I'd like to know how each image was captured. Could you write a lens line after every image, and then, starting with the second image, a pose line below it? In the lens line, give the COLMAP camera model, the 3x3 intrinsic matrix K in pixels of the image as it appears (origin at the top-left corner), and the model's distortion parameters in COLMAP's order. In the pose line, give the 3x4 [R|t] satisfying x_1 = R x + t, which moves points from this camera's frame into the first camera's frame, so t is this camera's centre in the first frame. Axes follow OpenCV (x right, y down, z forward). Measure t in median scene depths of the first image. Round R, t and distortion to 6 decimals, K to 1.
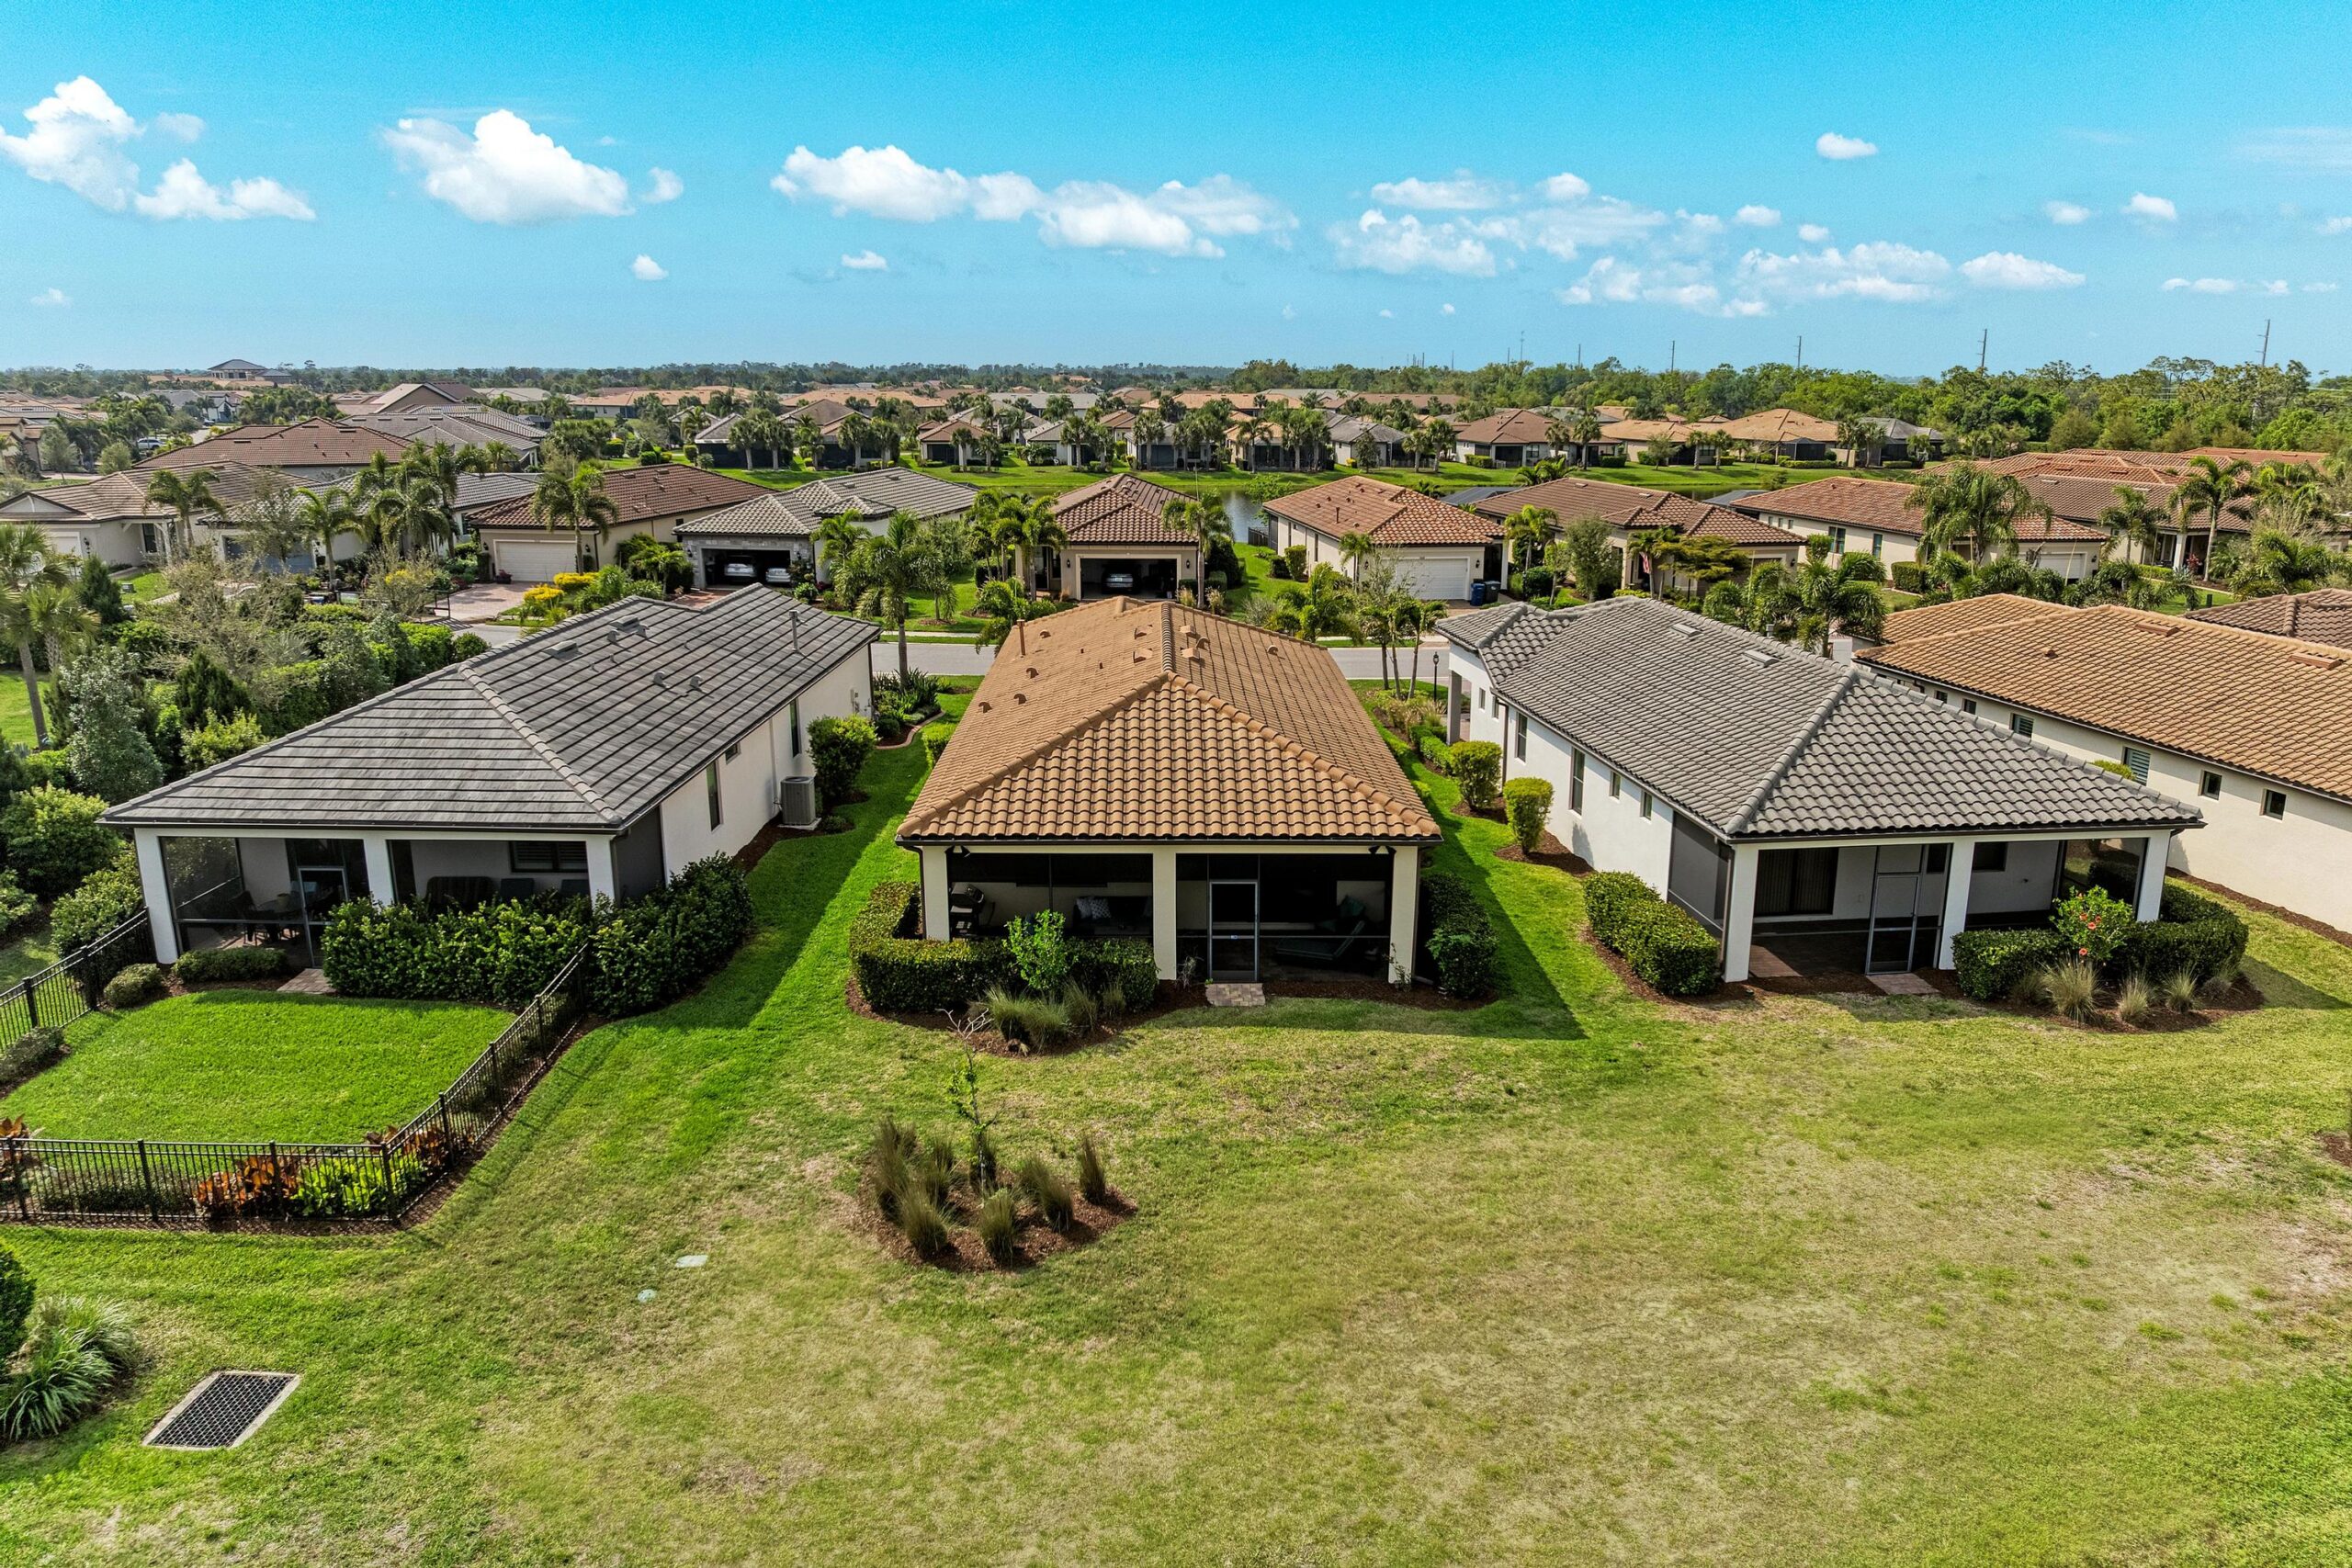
lens RADIAL K [[1657.3, 0, 1198.5], [0, 1657.3, 778.4], [0, 0, 1]] dist [-0.040305, 0.000671]
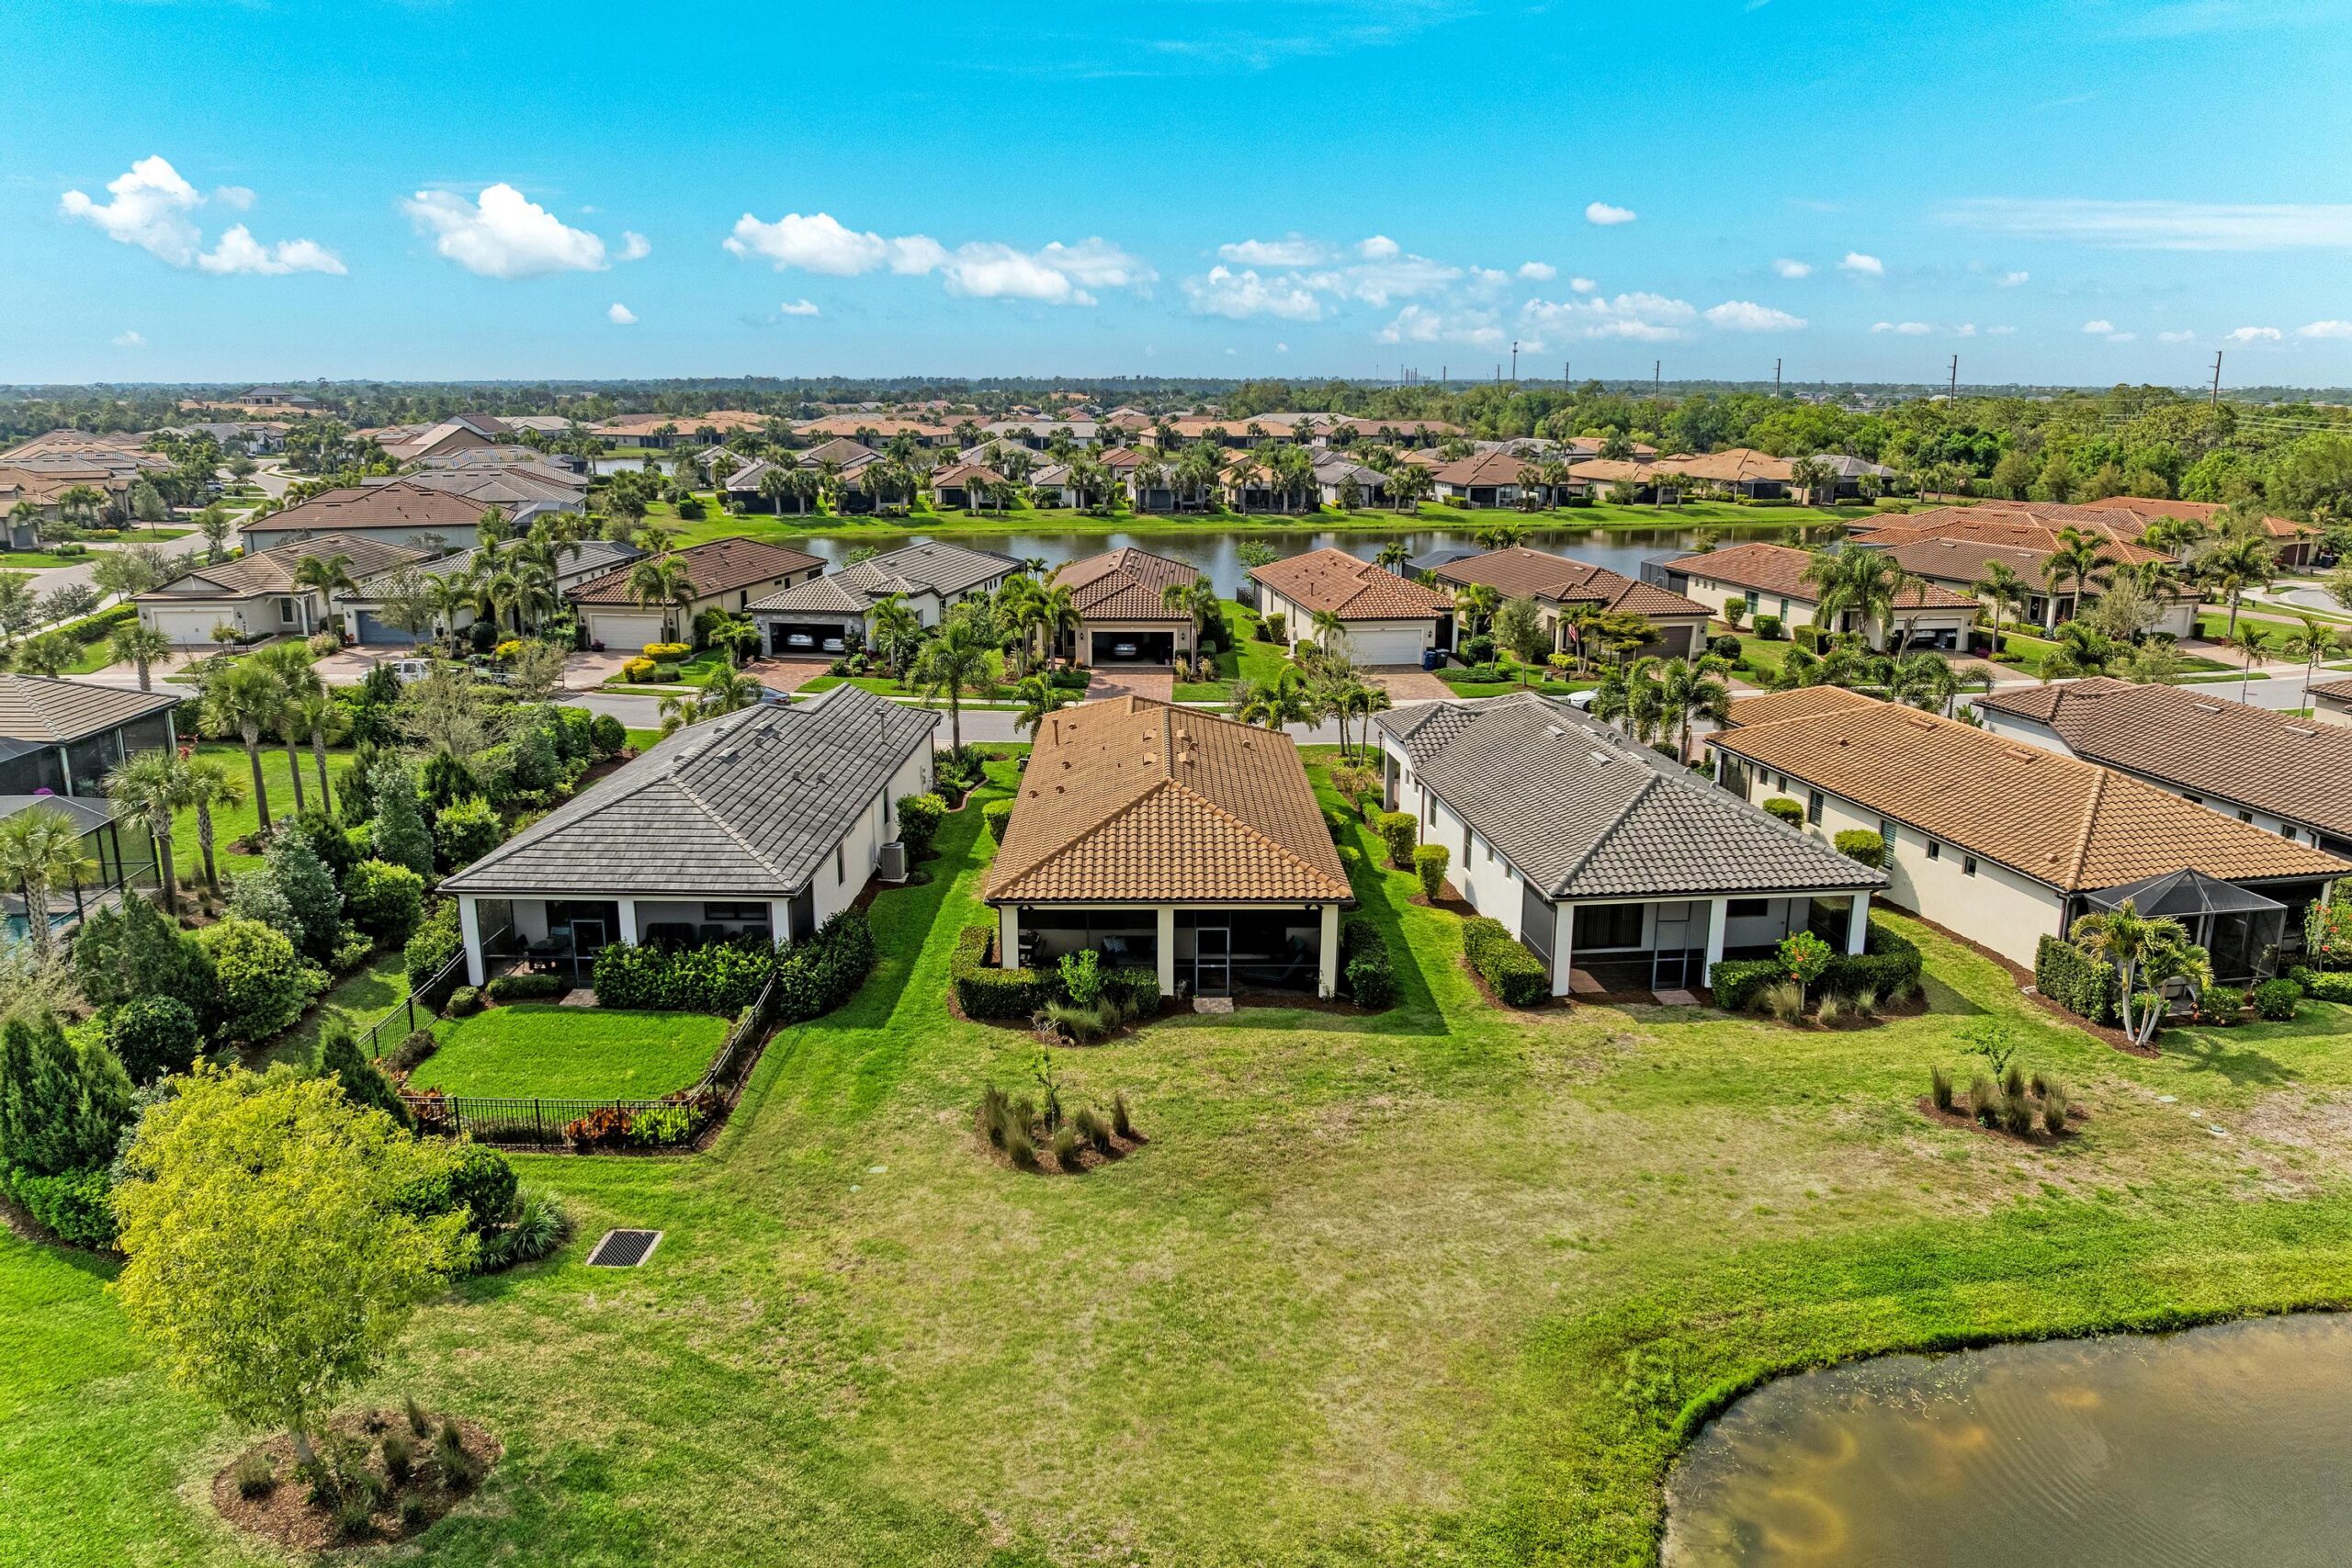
lens RADIAL K [[1645.6, 0, 1183.0], [0, 1645.6, 798.8], [0, 0, 1]] dist [-0.029596, -0.021828]
pose [[0.999966, -0.002151, -0.007933, 0.007270], [0.002226, 0.999953, 0.009476, -0.066186], [0.007913, -0.009494, 0.999924, -0.455320]]
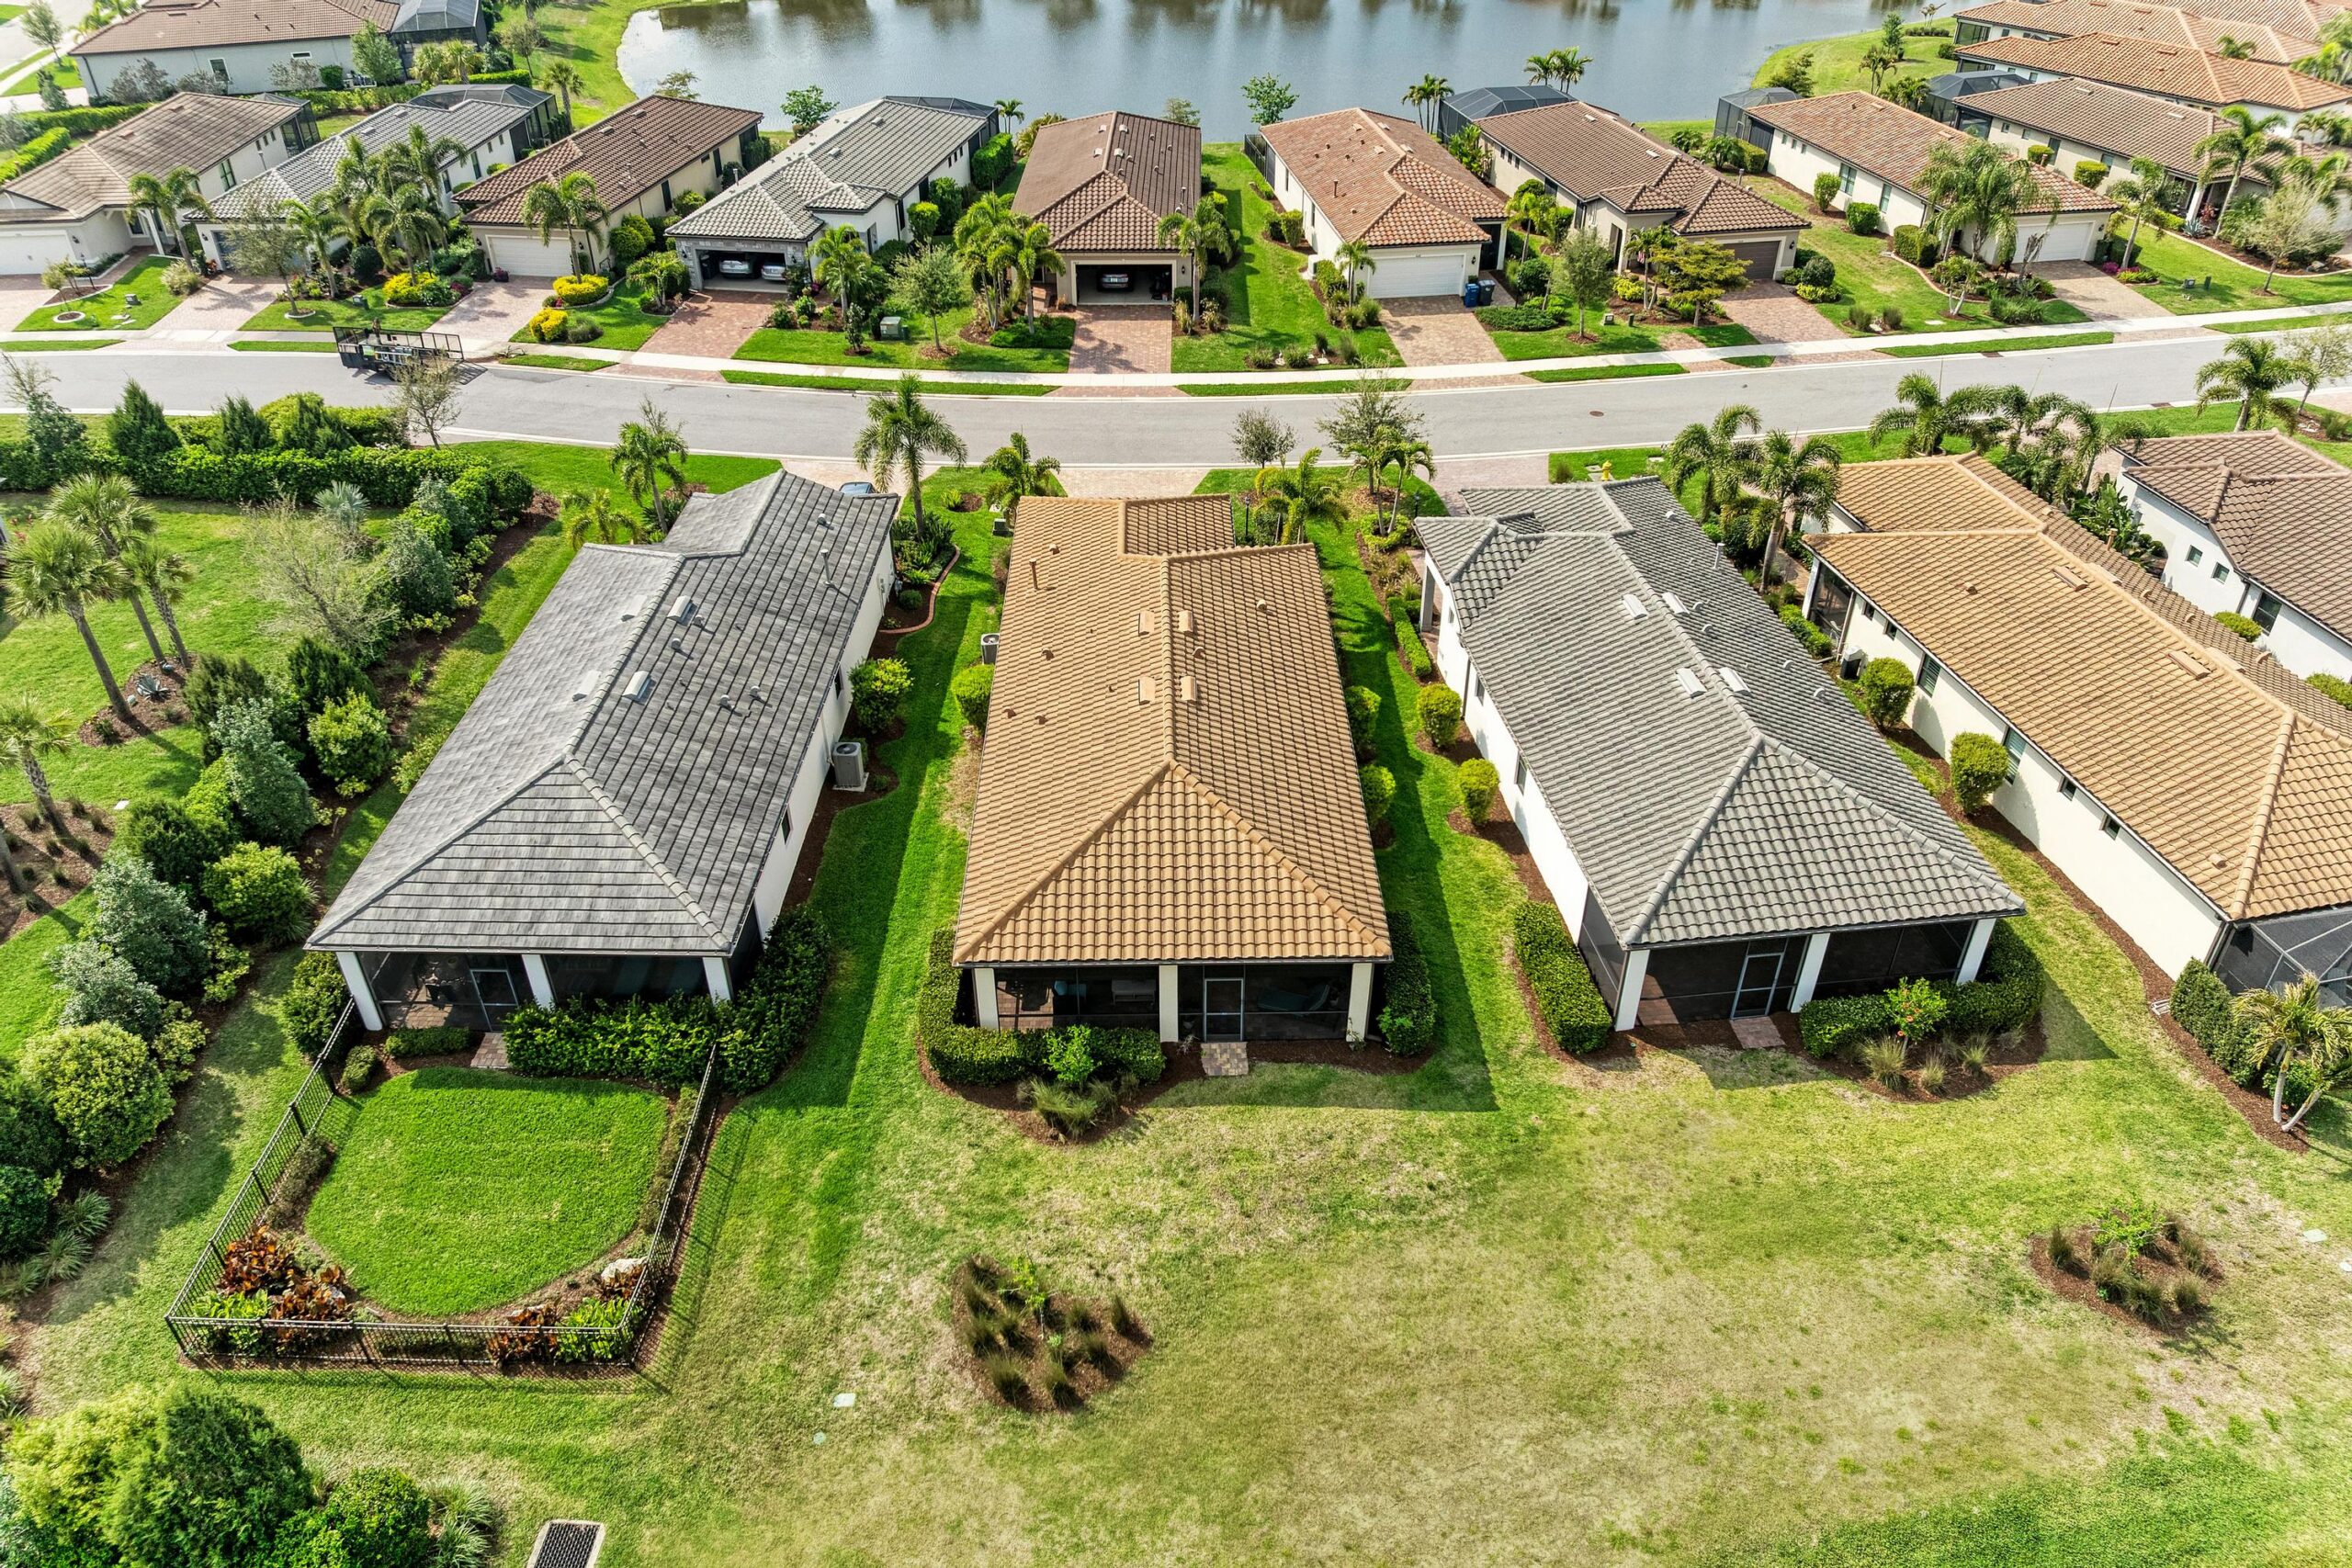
lens RADIAL K [[1649.4, 0, 1183.7], [0, 1649.4, 783.7], [0, 0, 1]] dist [-0.050853, 0.020741]
pose [[0.999947, -0.005266, -0.008897, 0.003145], [0.008114, 0.933083, 0.359569, -0.520227], [0.006408, -0.359622, 0.933076, -0.101402]]
